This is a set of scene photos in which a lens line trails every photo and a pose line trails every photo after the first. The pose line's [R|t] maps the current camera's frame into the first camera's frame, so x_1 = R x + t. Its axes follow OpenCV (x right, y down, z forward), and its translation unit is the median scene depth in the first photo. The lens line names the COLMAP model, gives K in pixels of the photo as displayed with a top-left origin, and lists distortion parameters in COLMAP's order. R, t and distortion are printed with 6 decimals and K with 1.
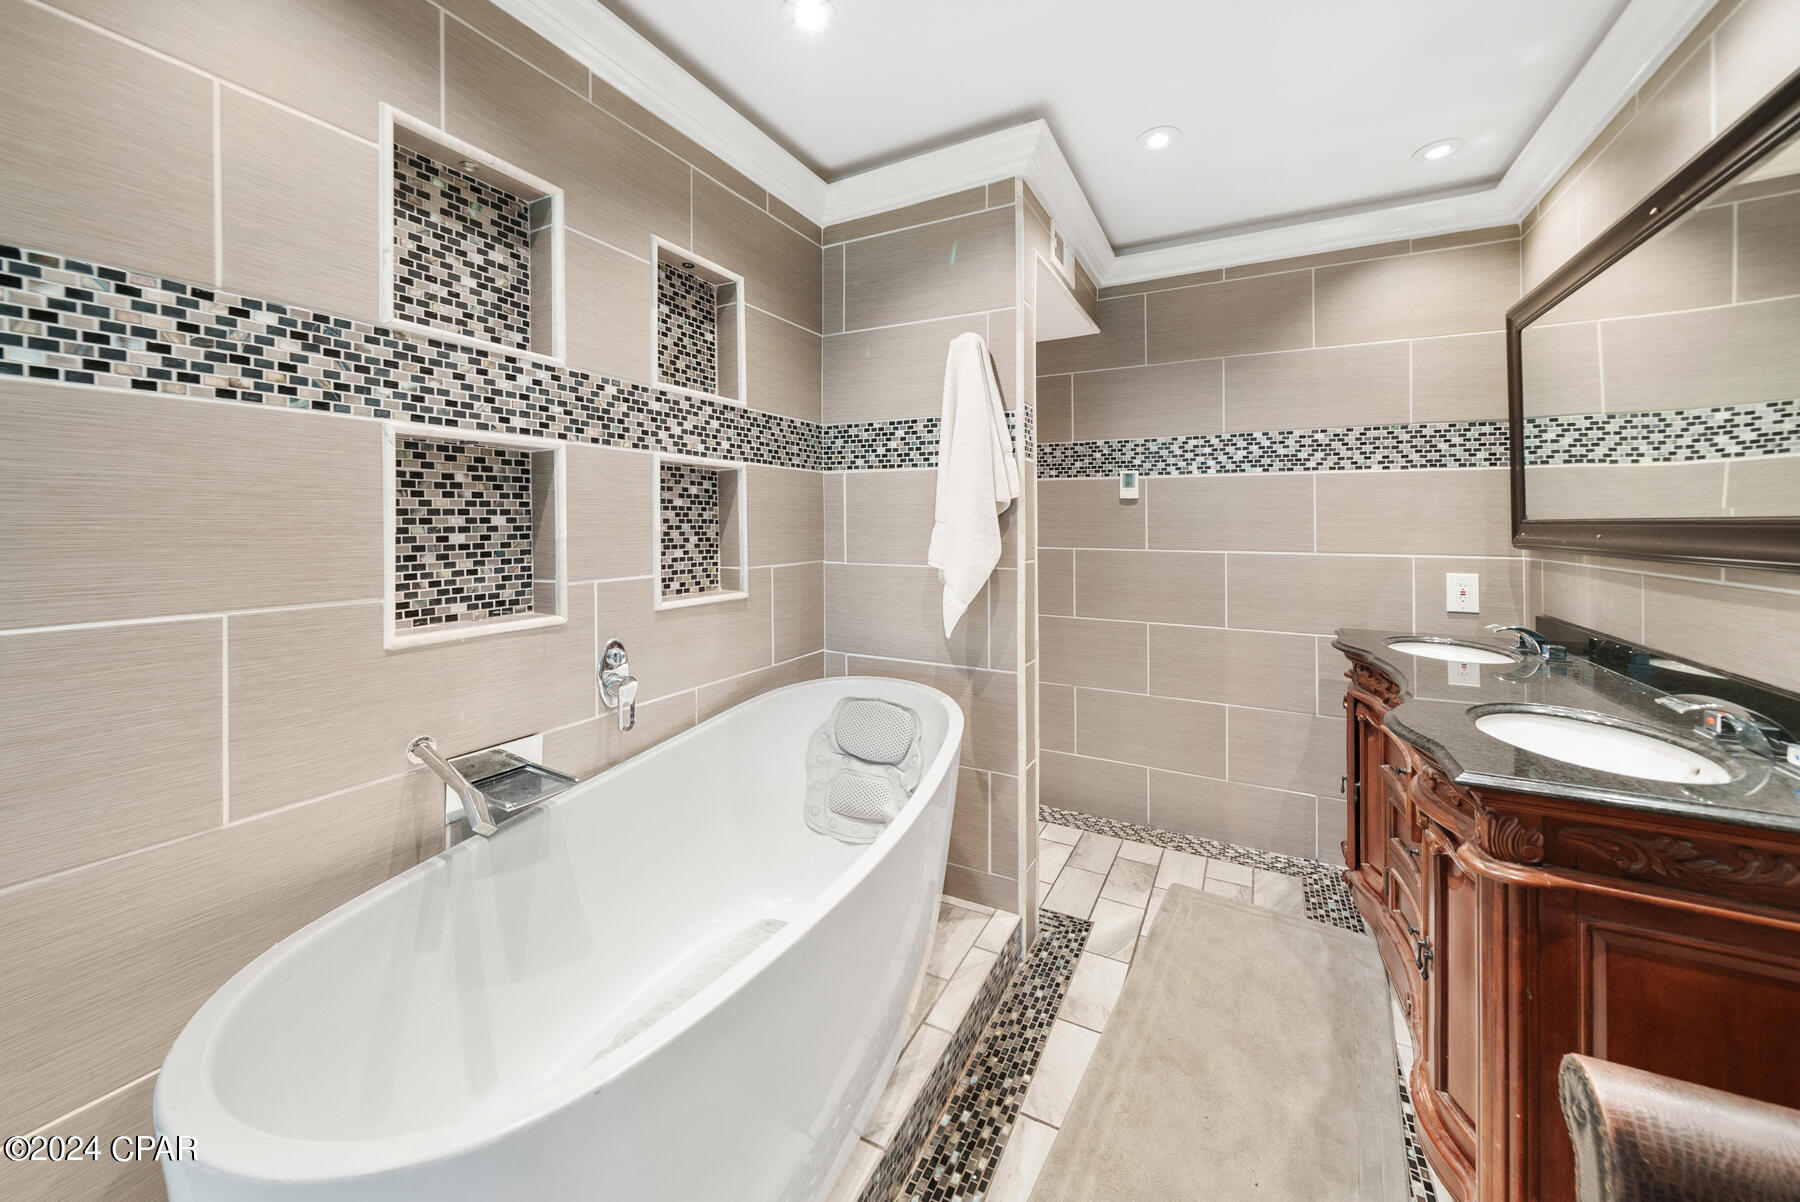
lens RADIAL K [[665.4, 0, 890.3], [0, 665.4, 520.4], [0, 0, 1]] dist [-0.007151, -0.000165]
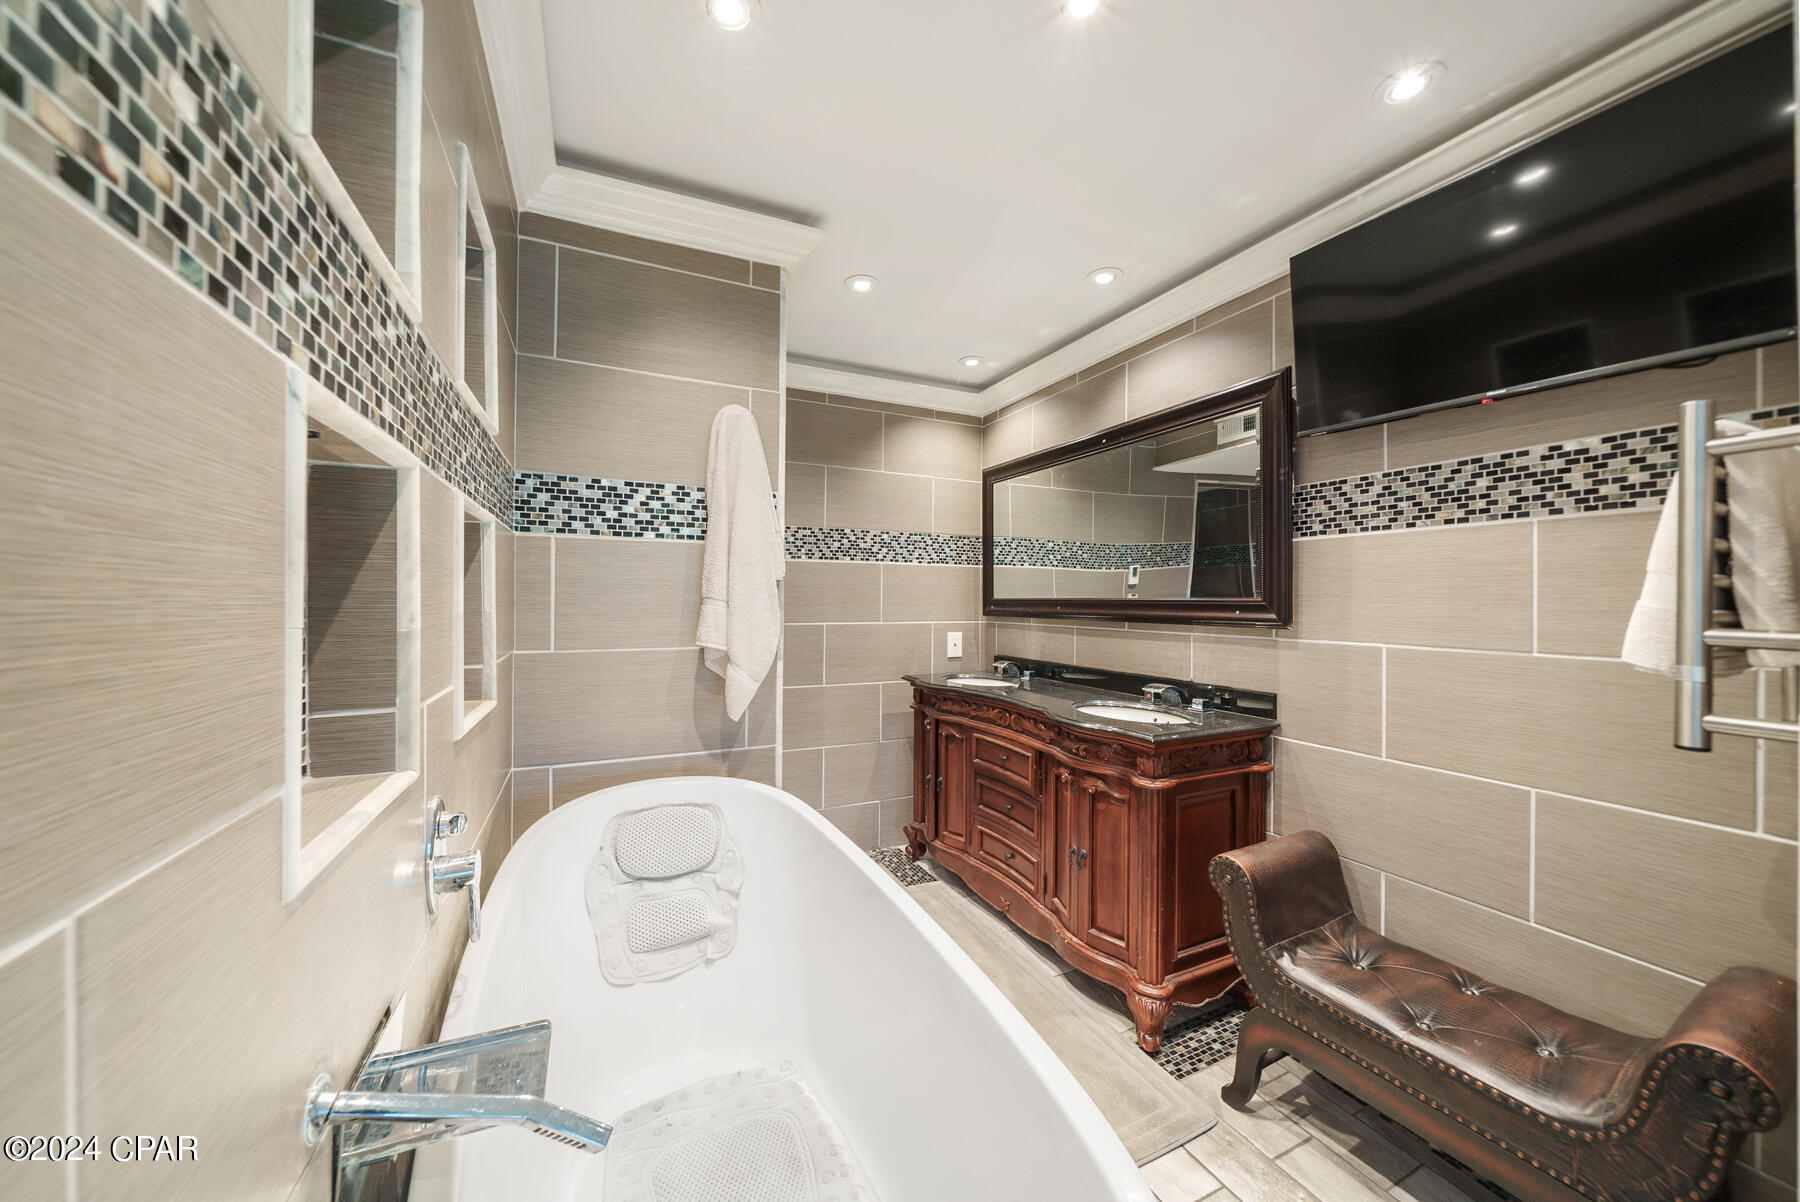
lens RADIAL K [[640.0, 0, 895.8], [0, 640.0, 596.4], [0, 0, 1]] dist [-0.000615, -0.000031]
pose [[0.590541, 0.003907, 0.806998, -0.463249], [-0.004818, 0.999988, -0.001316, -0.002030], [-0.806993, -0.003111, 0.590553, 0.239009]]
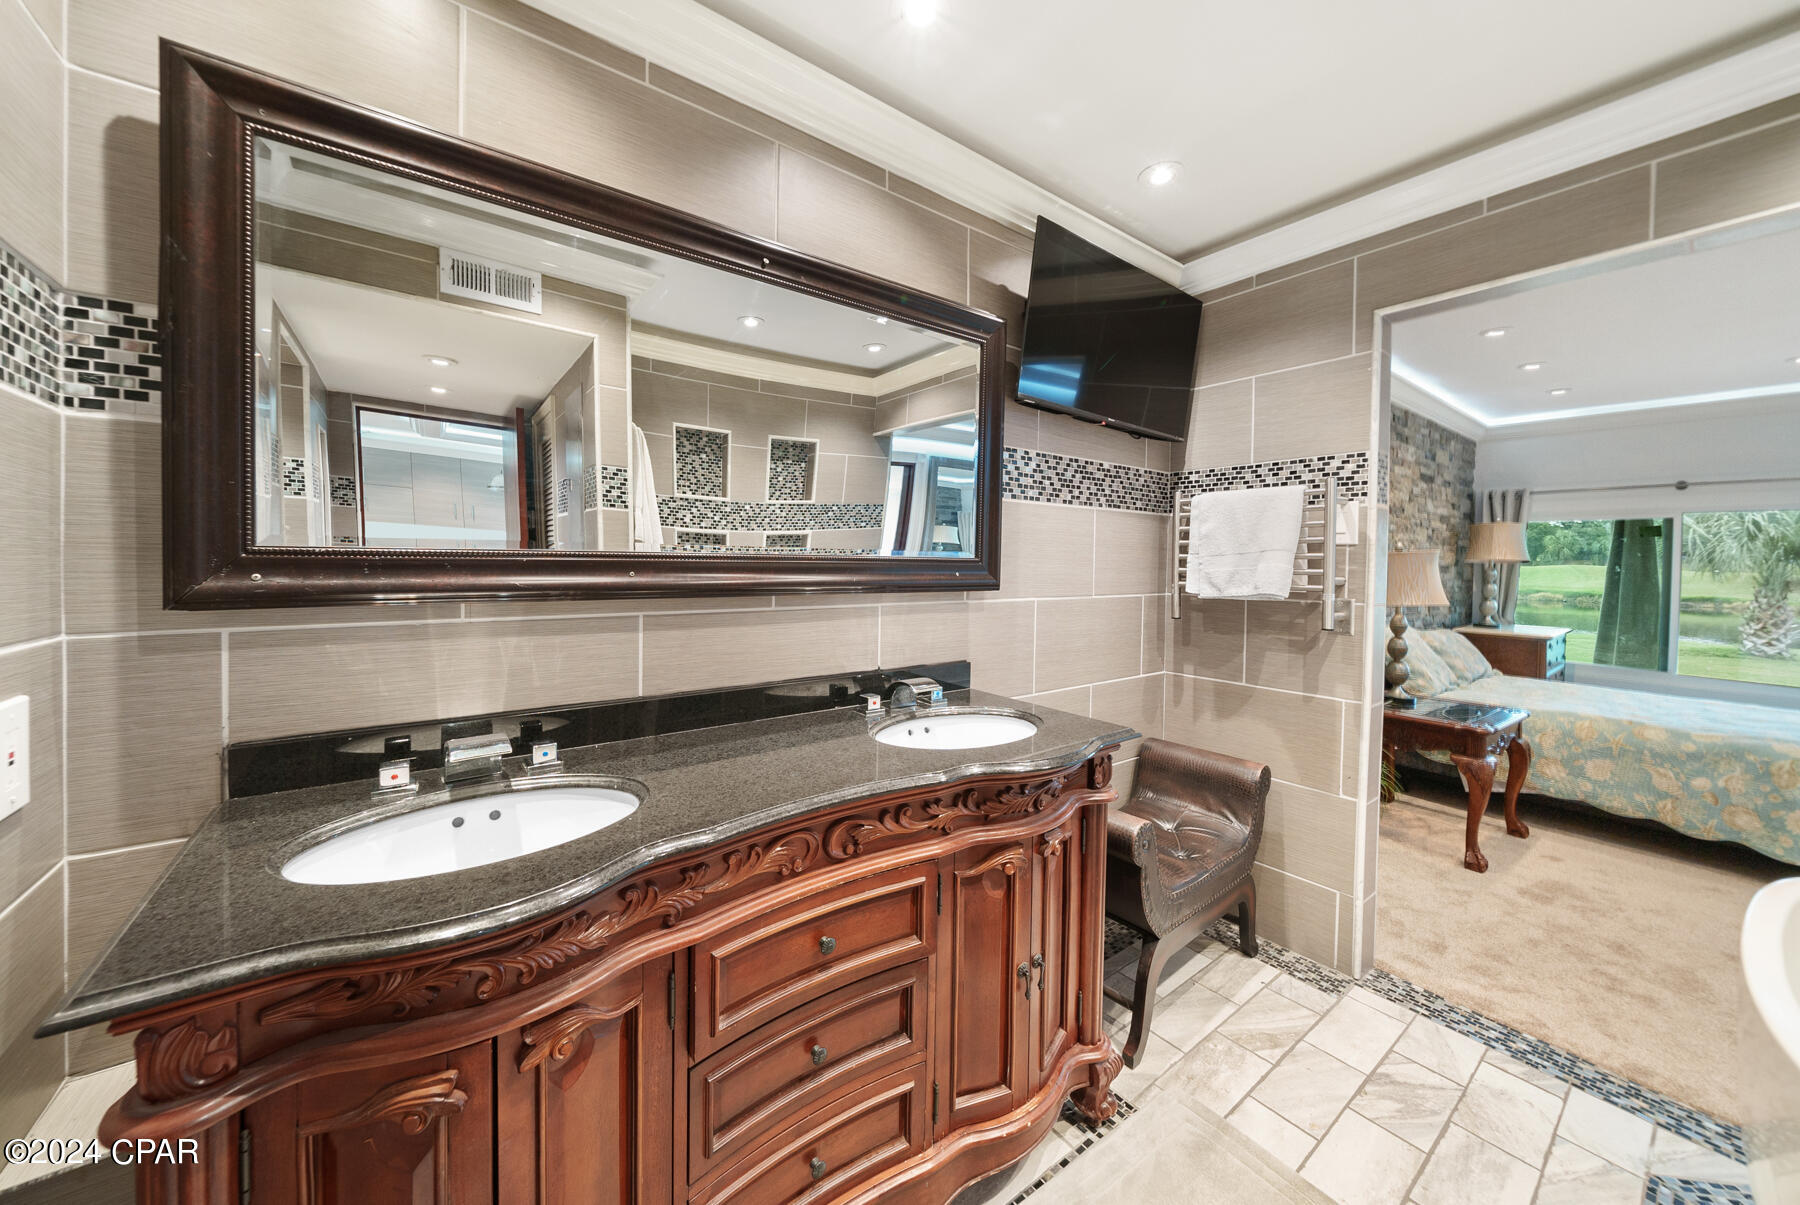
lens RADIAL K [[639.7, 0, 888.0], [0, 639.7, 573.9], [0, 0, 1]] dist [-0.002808, -0.000108]
pose [[-0.908718, -0.017168, 0.417057, 0.361425], [-0.012030, 0.999816, 0.014944, 0.006998], [-0.417237, 0.008562, -0.908757, 1.184086]]
